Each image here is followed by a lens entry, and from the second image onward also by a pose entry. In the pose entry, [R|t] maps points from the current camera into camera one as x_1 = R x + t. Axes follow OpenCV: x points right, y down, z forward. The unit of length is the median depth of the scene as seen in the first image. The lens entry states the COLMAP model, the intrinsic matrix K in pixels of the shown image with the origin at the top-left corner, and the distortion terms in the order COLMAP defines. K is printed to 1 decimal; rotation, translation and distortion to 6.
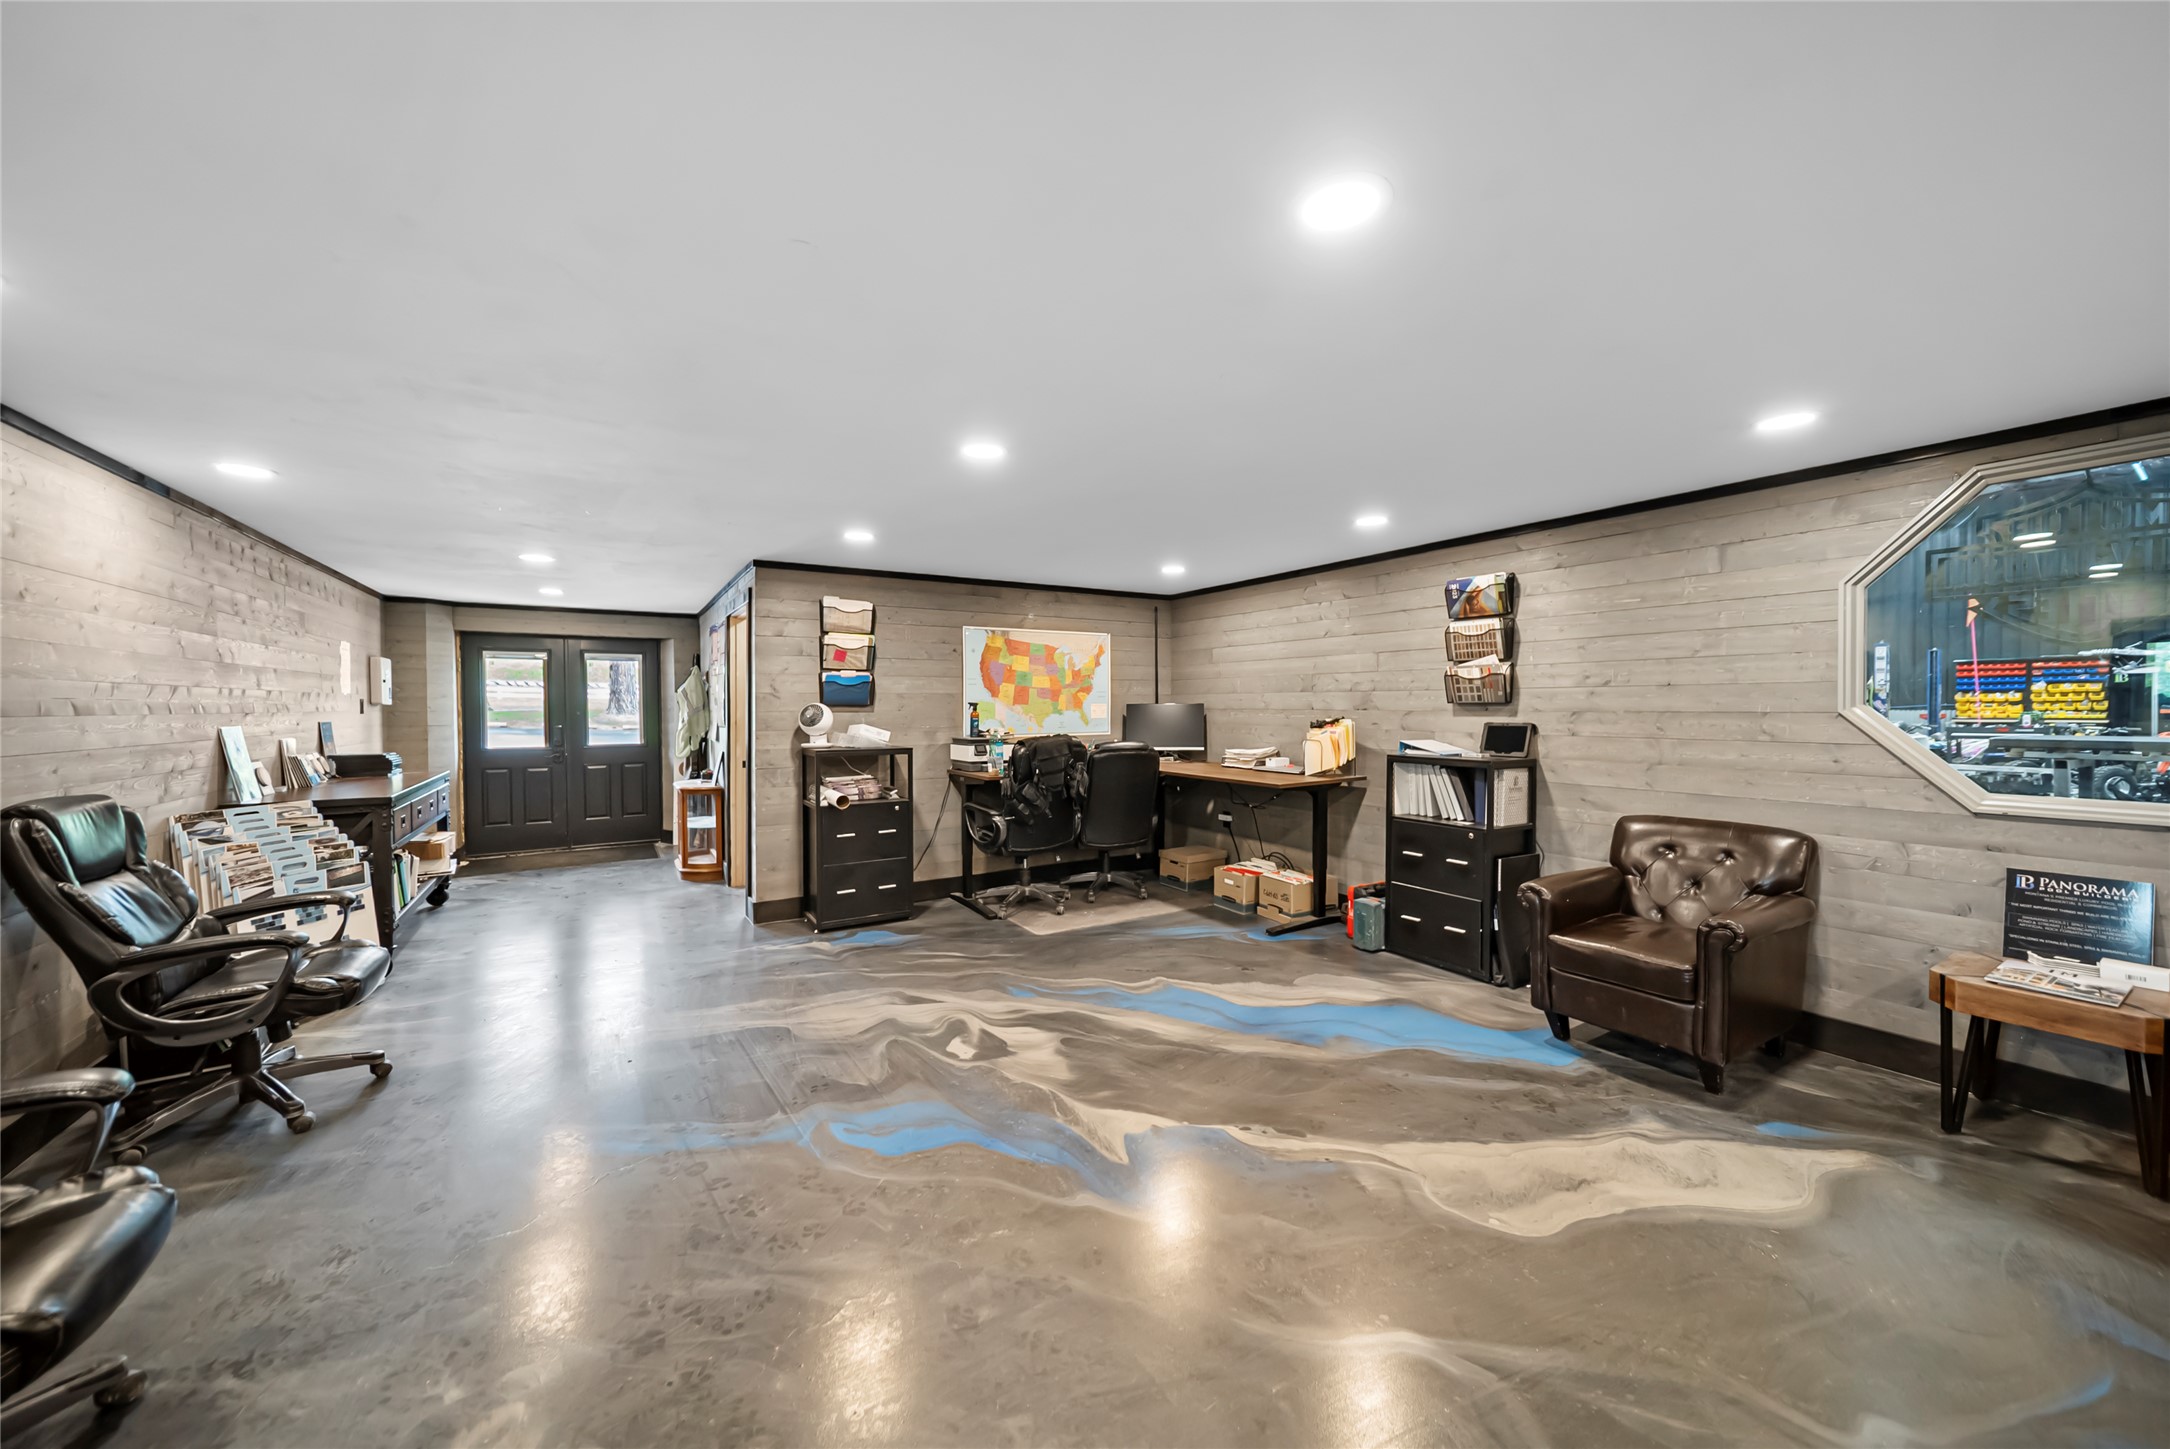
lens RADIAL K [[783.3, 0, 1092.0], [0, 783.3, 720.1], [0, 0, 1]] dist [-0.006183, -0.000268]
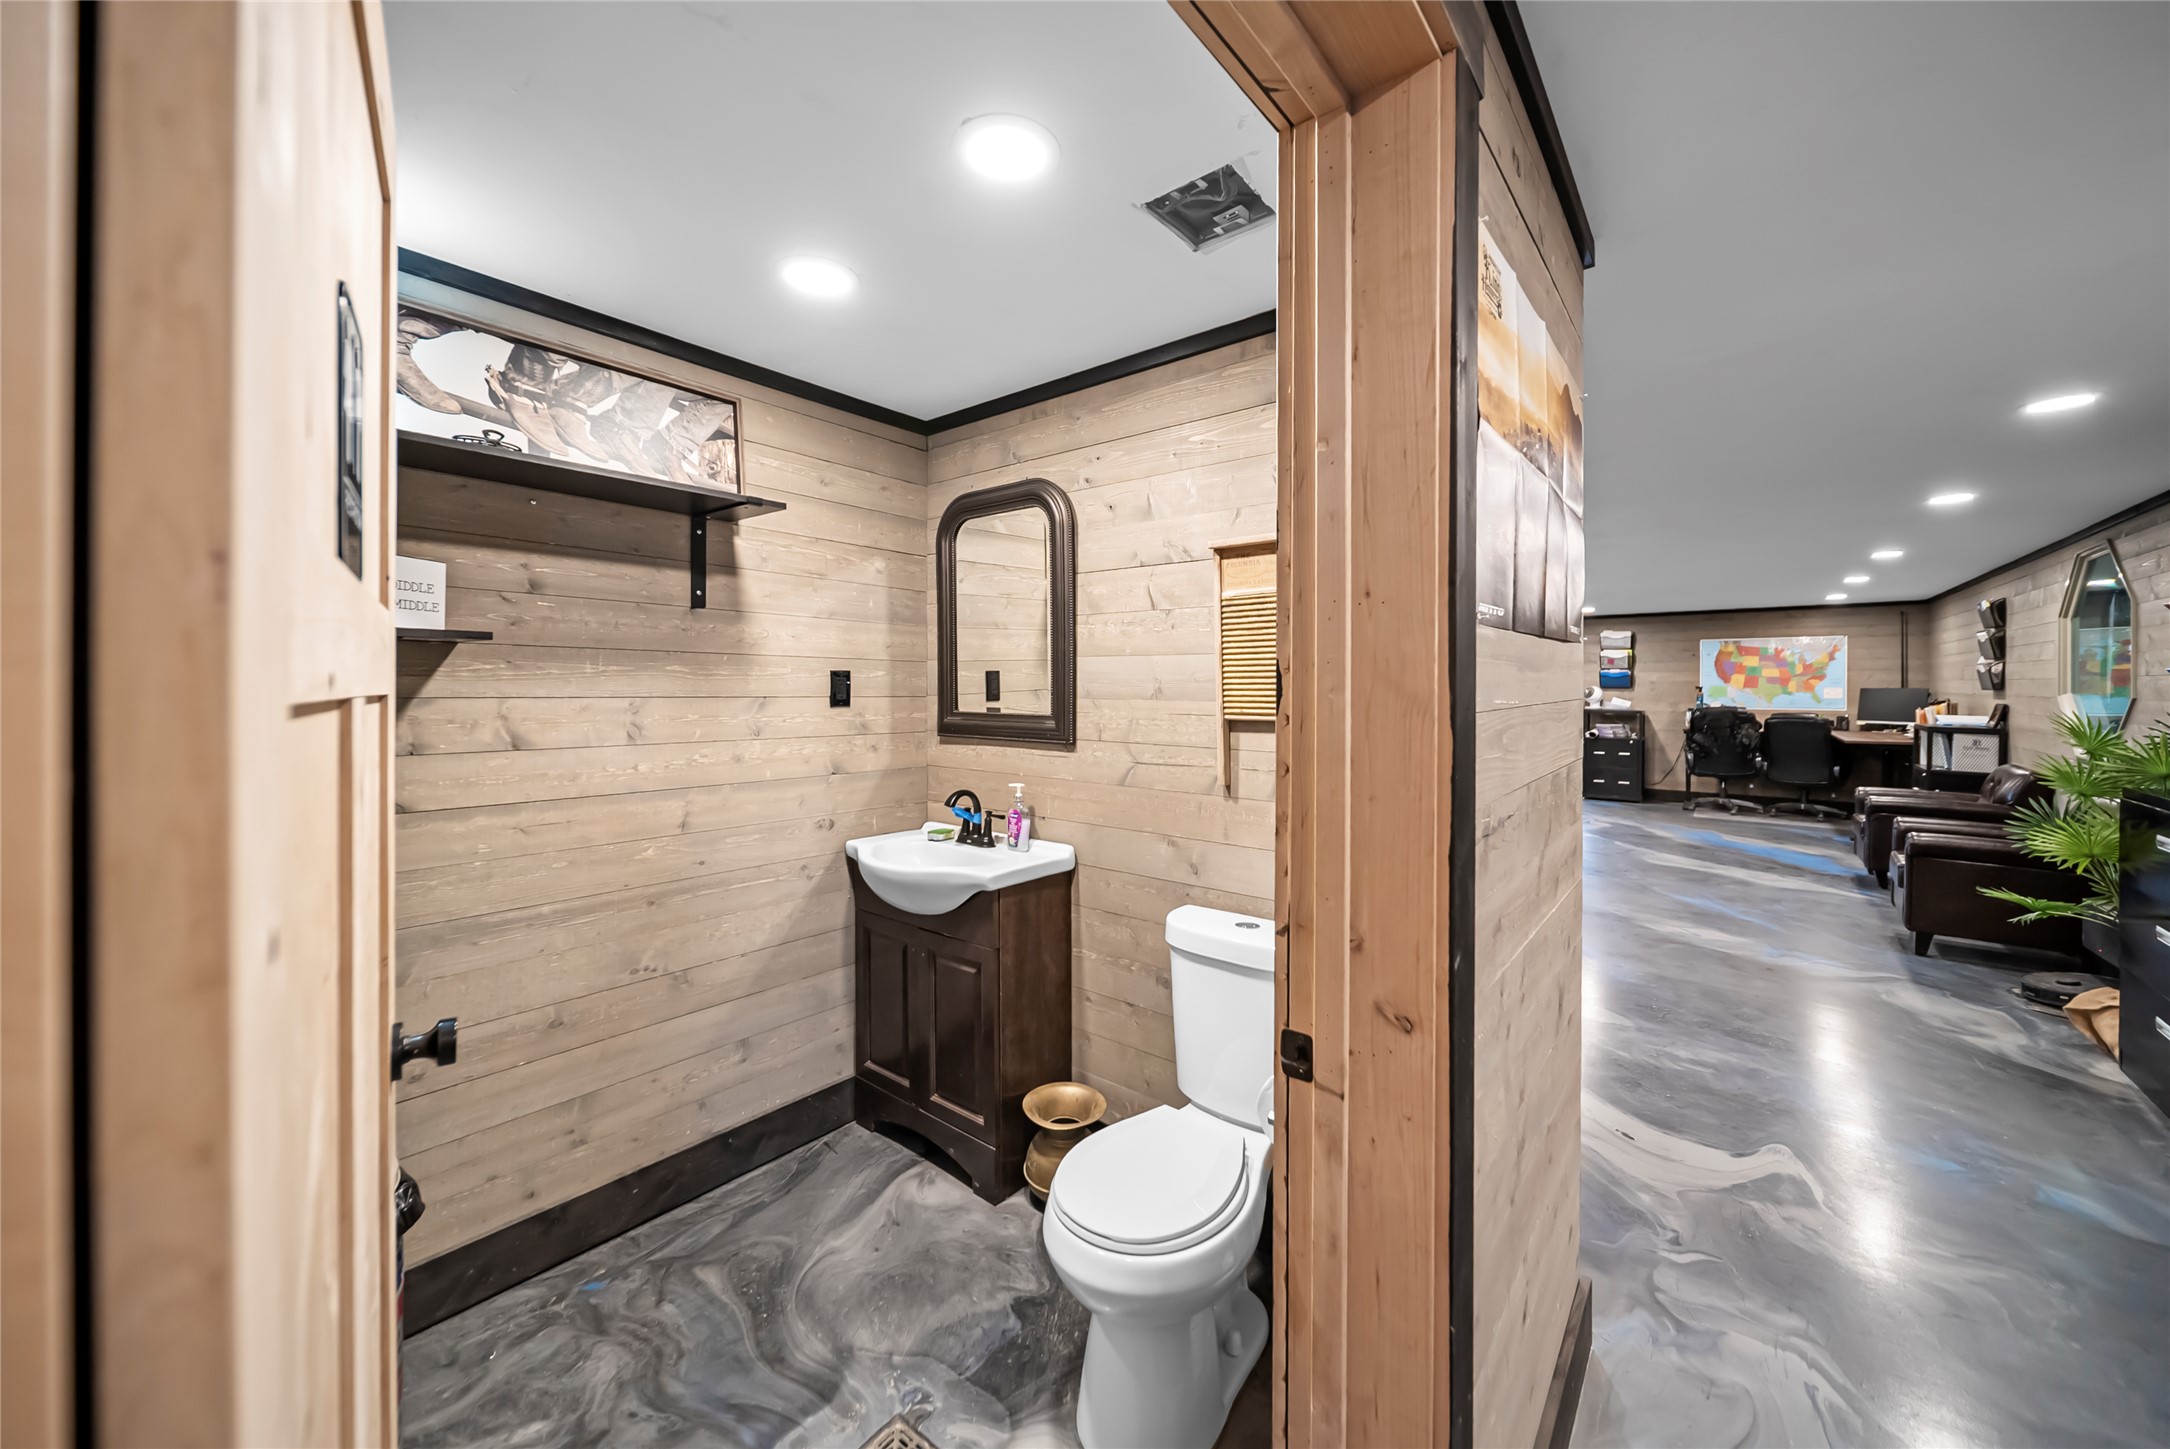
lens RADIAL K [[783.3, 0, 1094.6], [0, 783.3, 704.2], [0, 0, 1]] dist [-0.006183, -0.000268]
pose [[0.300988, 0.021348, -0.953389, 1.077261], [-0.030014, 0.999466, 0.012905, 0.033324], [0.953155, 0.024731, 0.301468, -0.741447]]
